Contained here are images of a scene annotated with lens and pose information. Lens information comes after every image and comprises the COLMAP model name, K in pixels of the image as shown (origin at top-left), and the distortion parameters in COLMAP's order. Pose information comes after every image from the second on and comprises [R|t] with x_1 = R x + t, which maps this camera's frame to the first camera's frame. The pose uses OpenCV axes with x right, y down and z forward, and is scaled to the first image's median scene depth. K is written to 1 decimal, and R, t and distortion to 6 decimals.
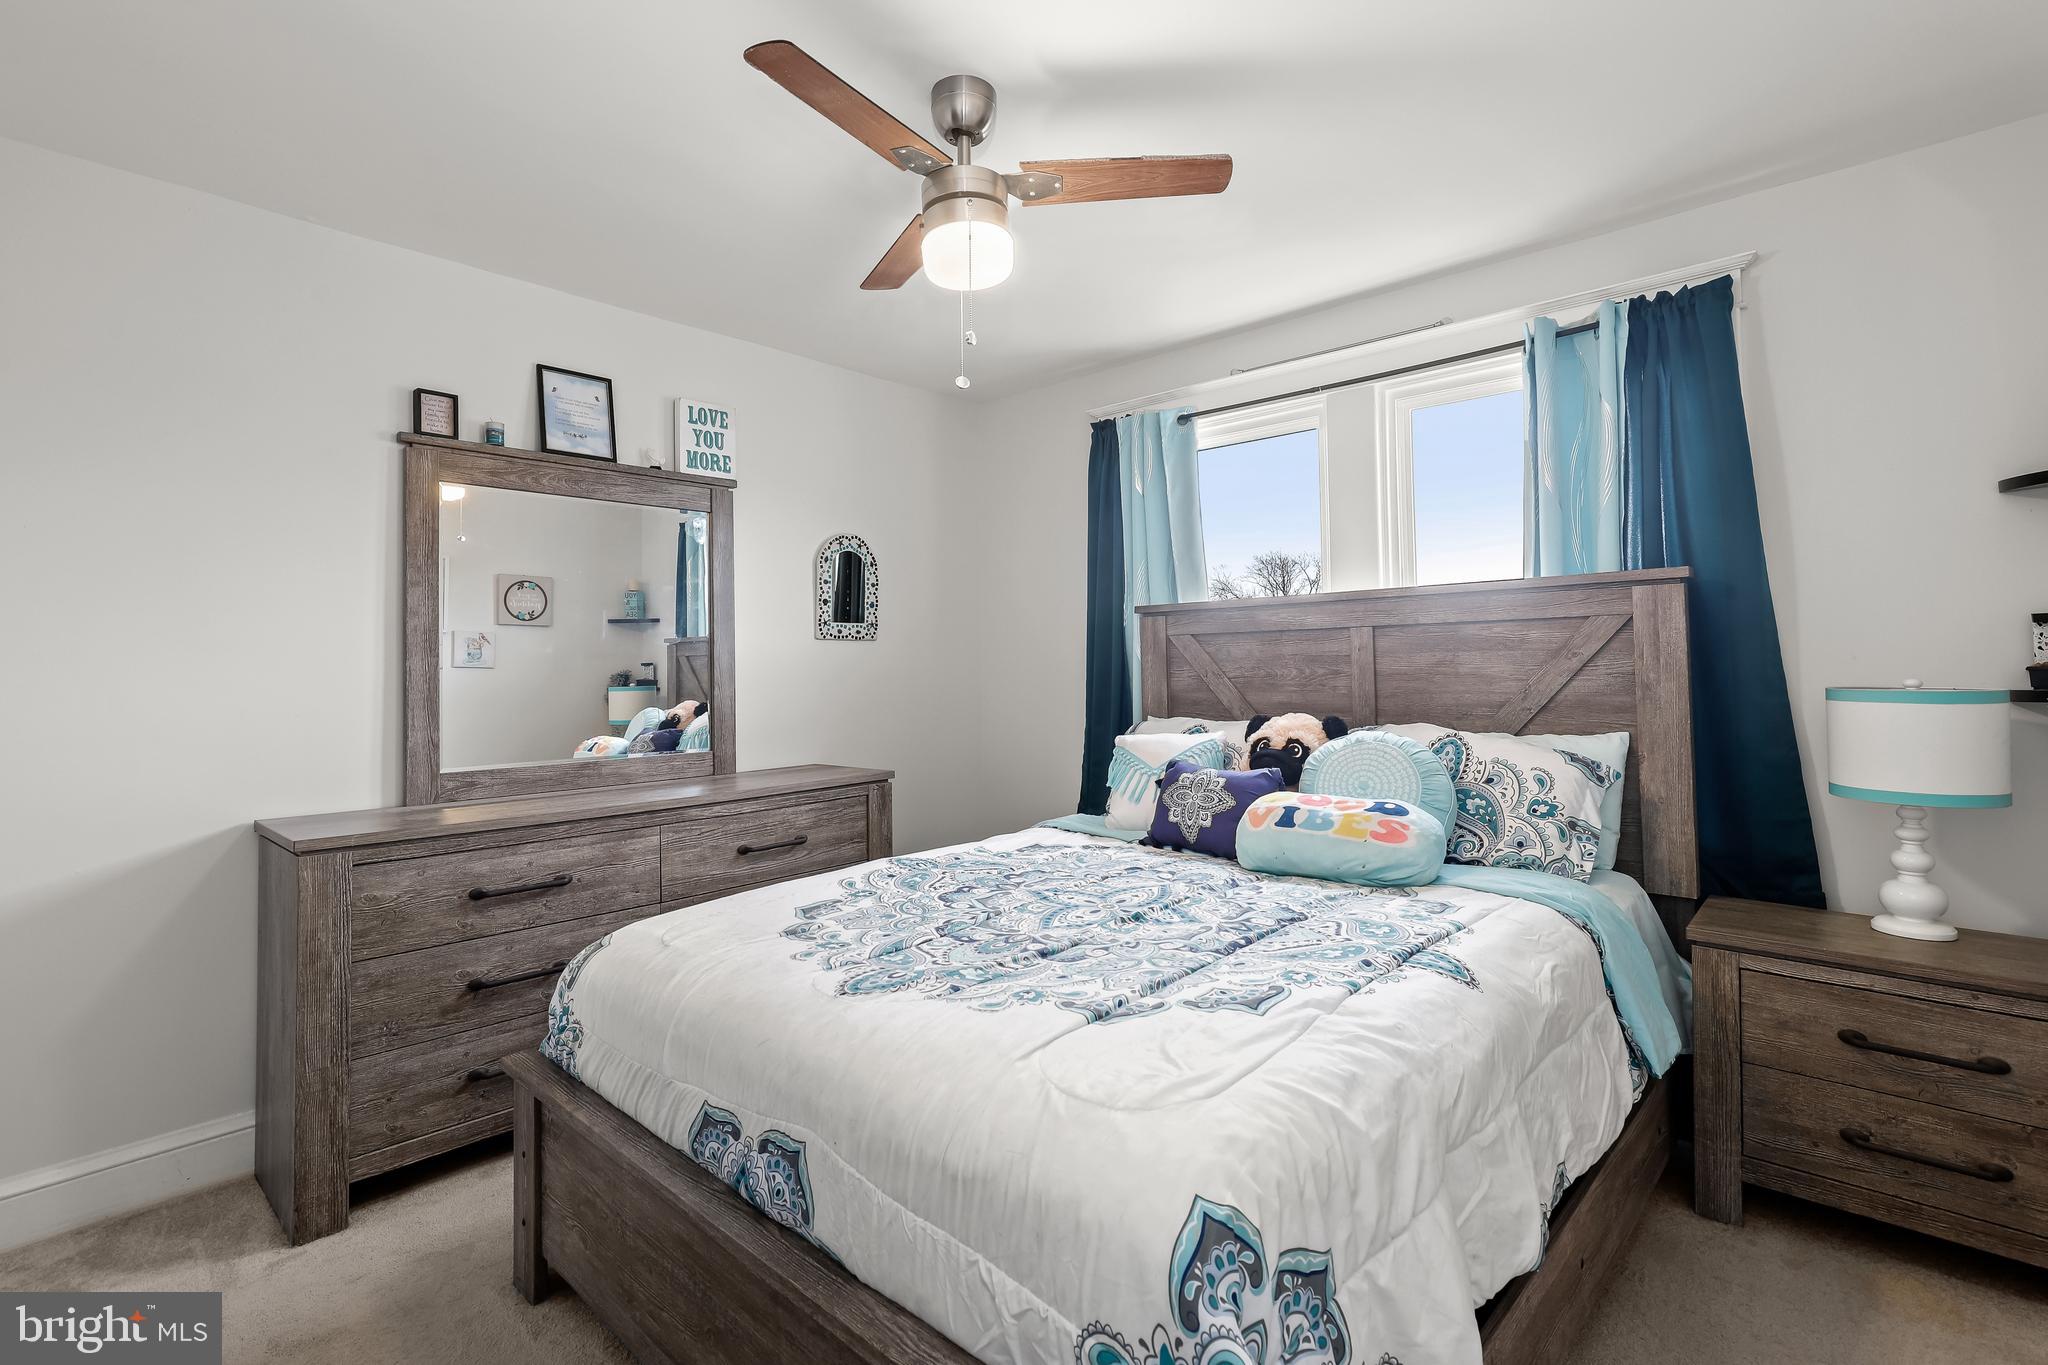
lens RADIAL K [[955.2, 0, 1016.6], [0, 955.2, 640.6], [0, 0, 1]] dist [-0.005525, -0.000046]
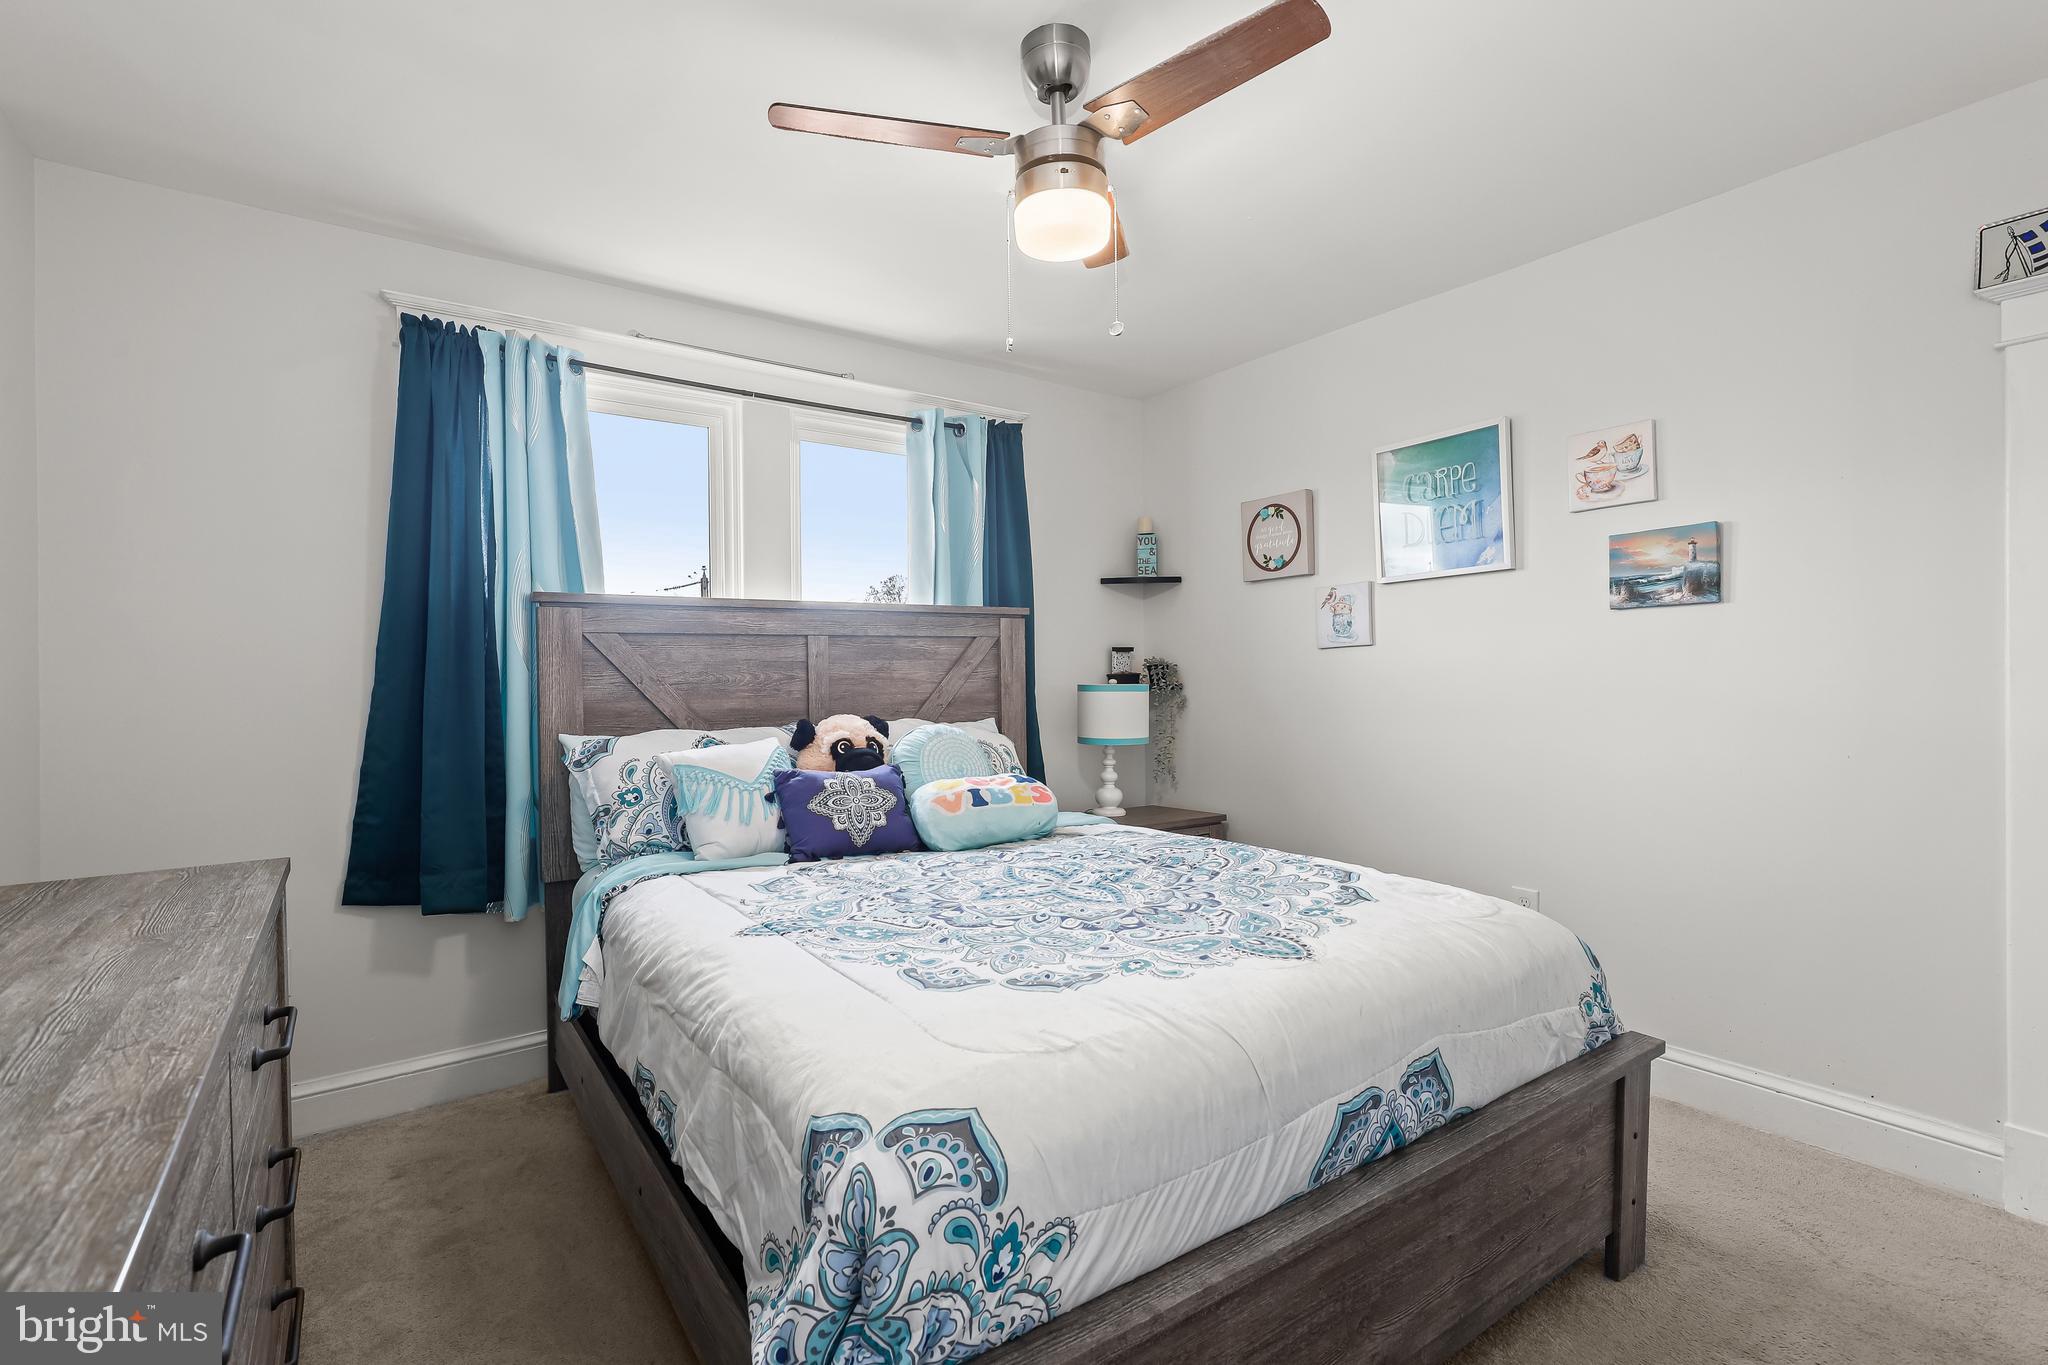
lens RADIAL K [[955.2, 0, 1026.9], [0, 955.2, 686.9], [0, 0, 1]] dist [-0.005525, -0.000046]
pose [[0.198430, -0.001202, 0.980114, -0.731259], [-0.020449, 0.999776, 0.005366, 0.037424], [-0.979902, -0.021107, 0.198361, 0.623390]]
